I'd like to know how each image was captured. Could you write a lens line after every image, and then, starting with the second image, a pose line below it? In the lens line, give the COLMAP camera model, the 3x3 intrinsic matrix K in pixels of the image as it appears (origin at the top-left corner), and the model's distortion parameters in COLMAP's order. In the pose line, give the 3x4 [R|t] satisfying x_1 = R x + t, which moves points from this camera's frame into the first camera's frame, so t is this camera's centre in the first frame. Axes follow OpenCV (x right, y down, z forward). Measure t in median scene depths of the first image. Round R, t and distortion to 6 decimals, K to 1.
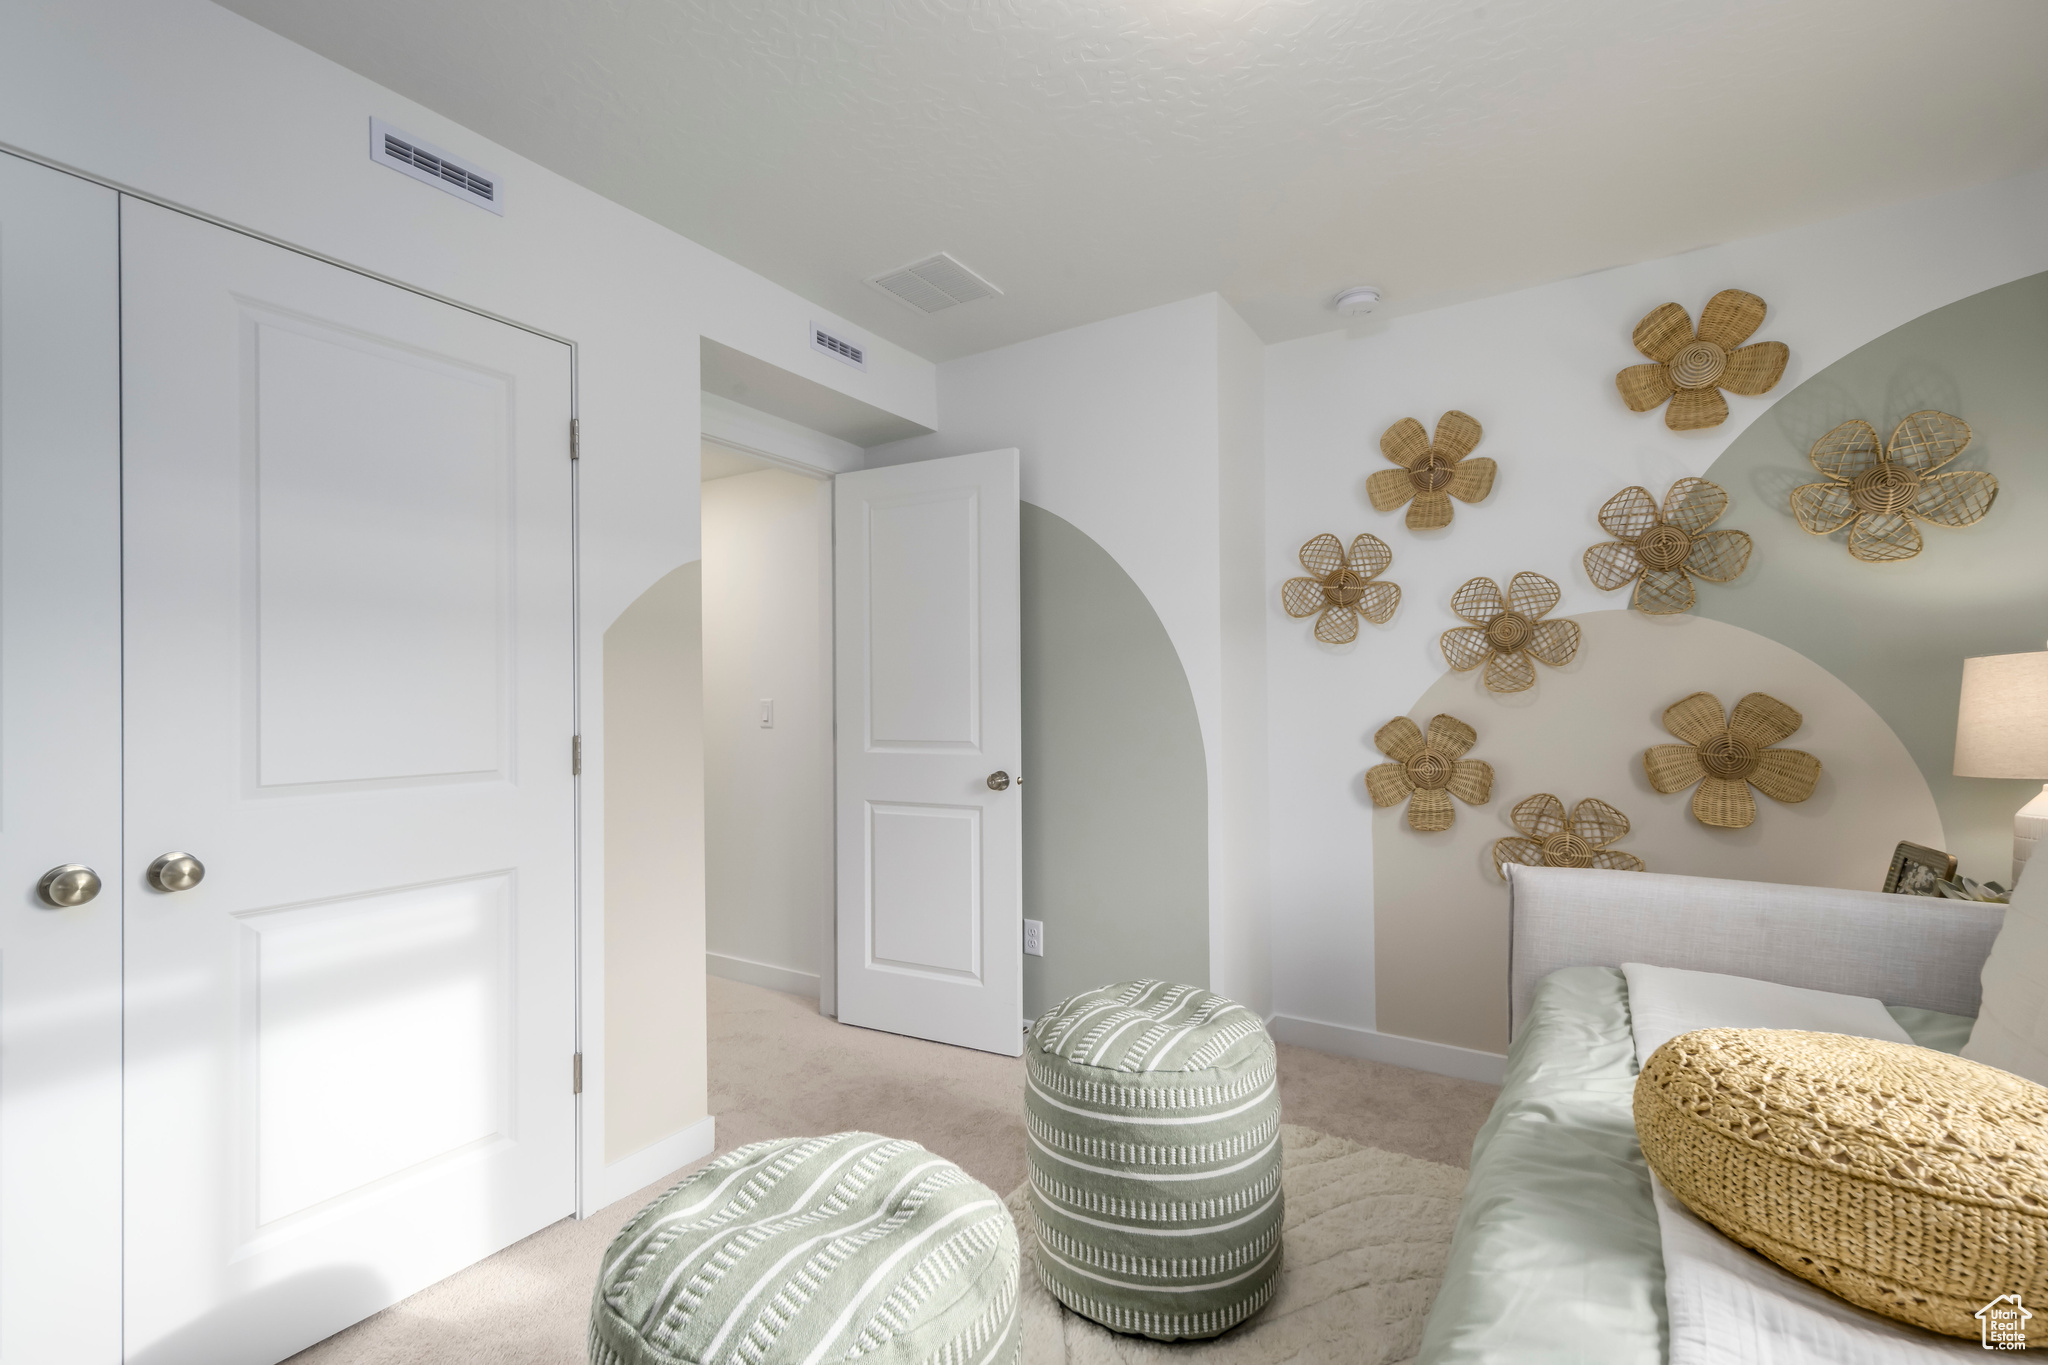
lens RADIAL K [[893.2, 0, 1029.9], [0, 893.2, 692.8], [0, 0, 1]] dist [0.011660, -0.000407]
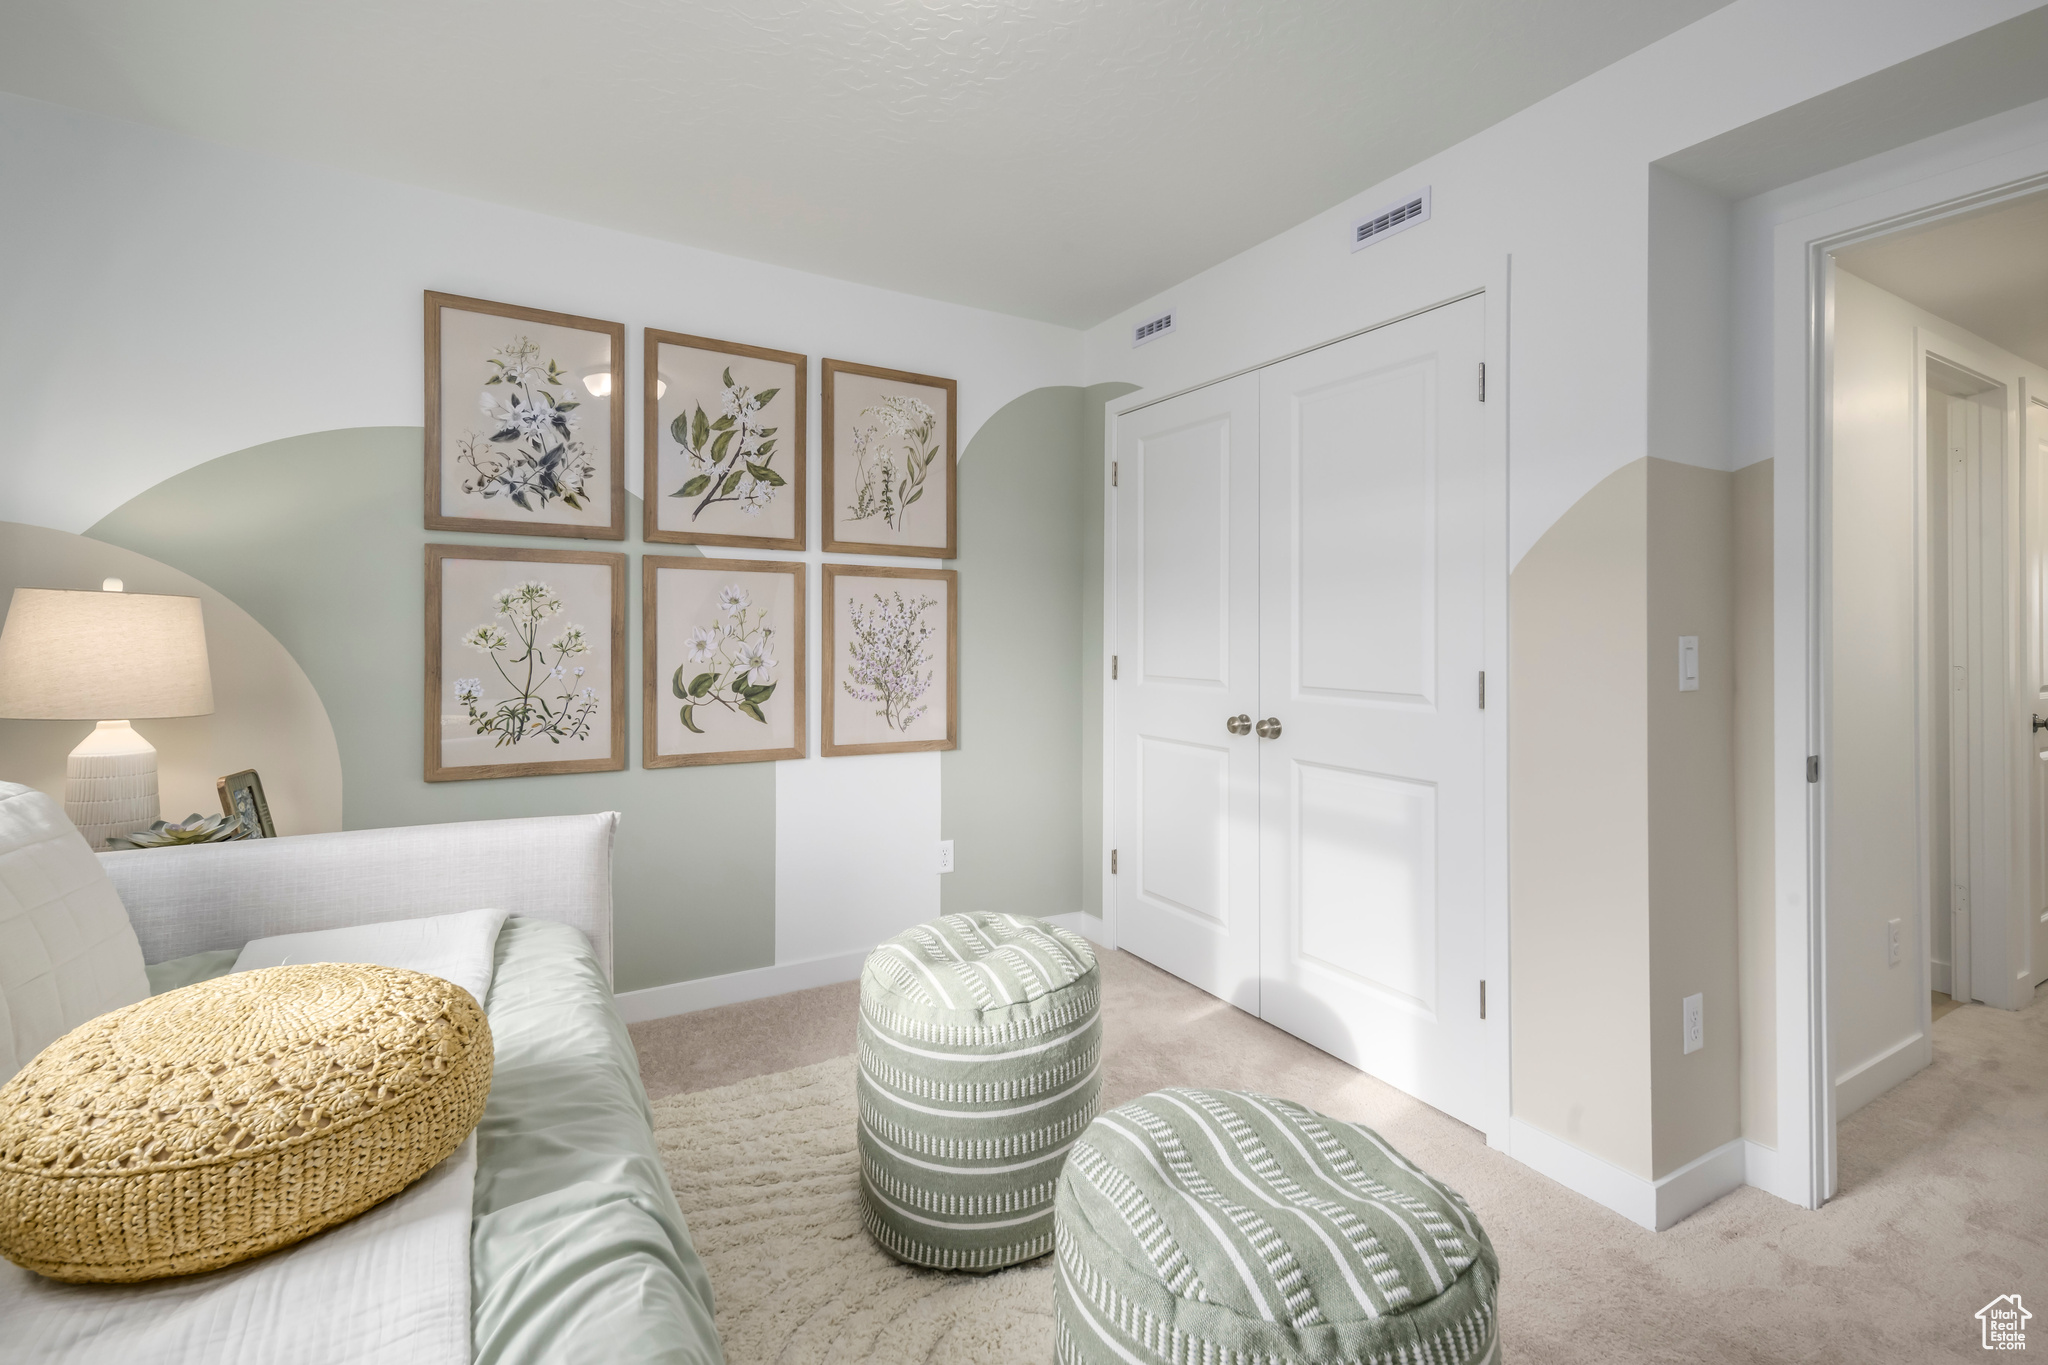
lens RADIAL K [[912.3, 0, 1026.4], [0, 912.3, 633.5], [0, 0, 1]] dist [0.000222, -0.000092]
pose [[-0.454774, -0.000622, -0.890607, 0.861783], [0.003331, 0.999992, -0.002399, 0.010339], [0.890601, -0.004058, -0.454768, 1.315756]]
